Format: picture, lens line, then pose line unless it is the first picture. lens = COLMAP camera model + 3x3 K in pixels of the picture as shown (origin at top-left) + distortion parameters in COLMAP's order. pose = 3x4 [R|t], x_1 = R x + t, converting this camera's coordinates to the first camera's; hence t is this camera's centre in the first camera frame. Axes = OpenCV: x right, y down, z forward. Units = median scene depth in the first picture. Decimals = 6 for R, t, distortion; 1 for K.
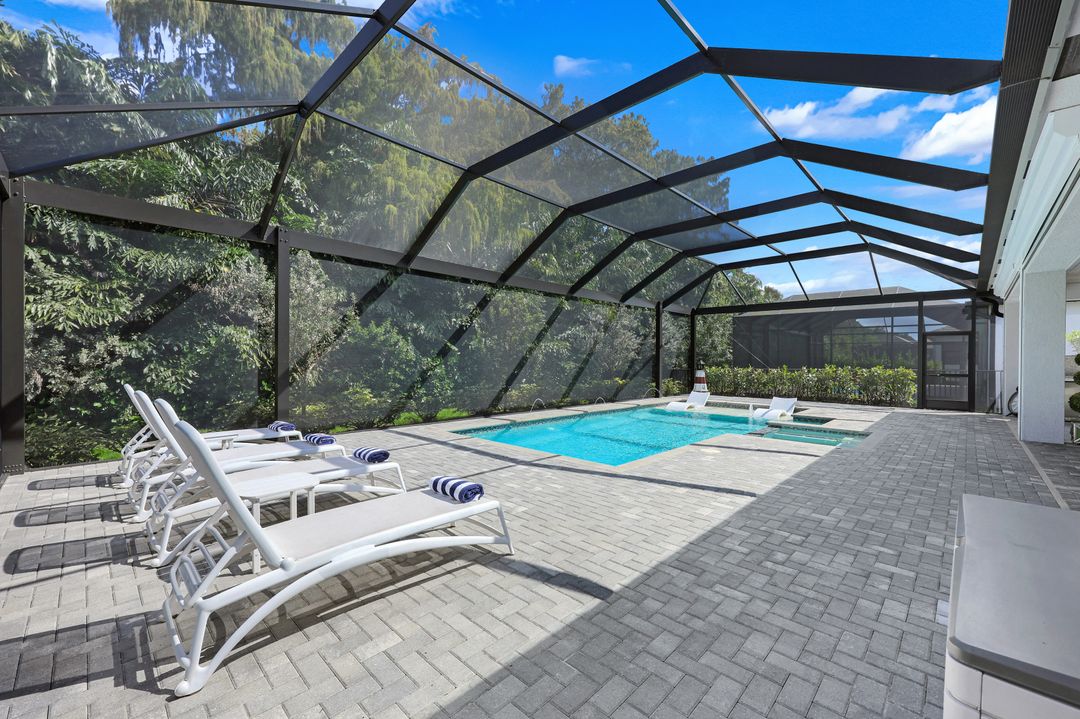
lens RADIAL K [[439.1, 0, 533.5], [0, 439.1, 361.8], [0, 0, 1]] dist [-0.000056, 0.000072]
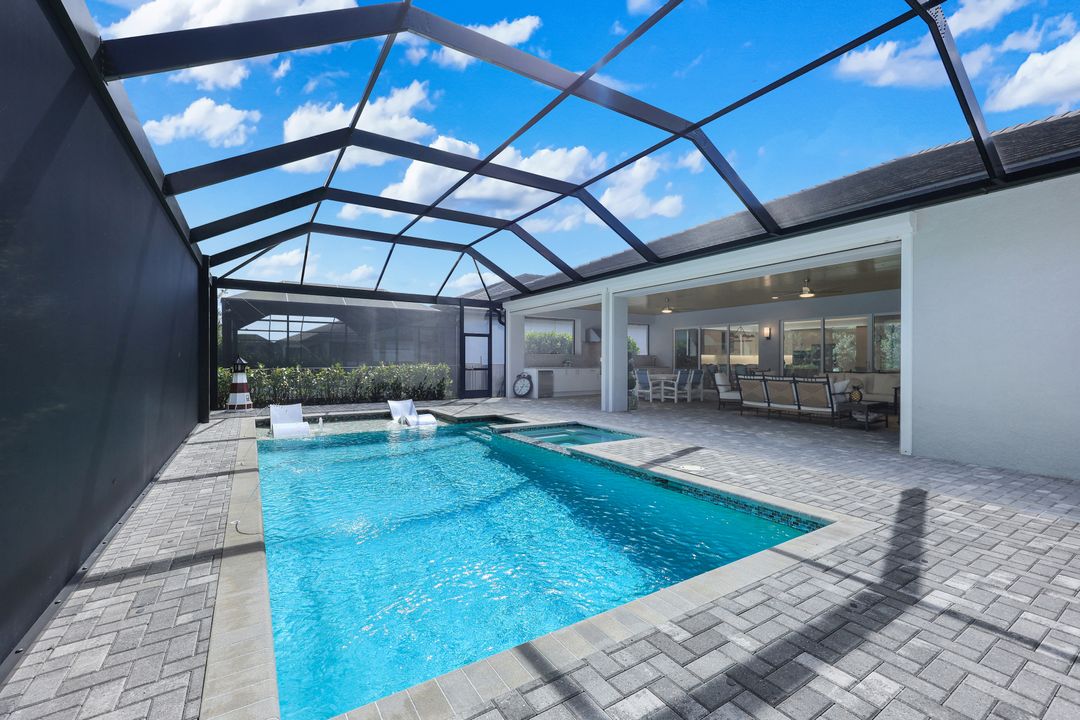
lens RADIAL K [[451.7, 0, 531.3], [0, 451.7, 359.1], [0, 0, 1]] dist [0.002811, 0.000484]
pose [[0.232954, -0.003015, 0.972483, -0.218553], [0.006276, 0.999979, 0.001597, 0.000658], [-0.972468, 0.005731, 0.232968, 0.509548]]
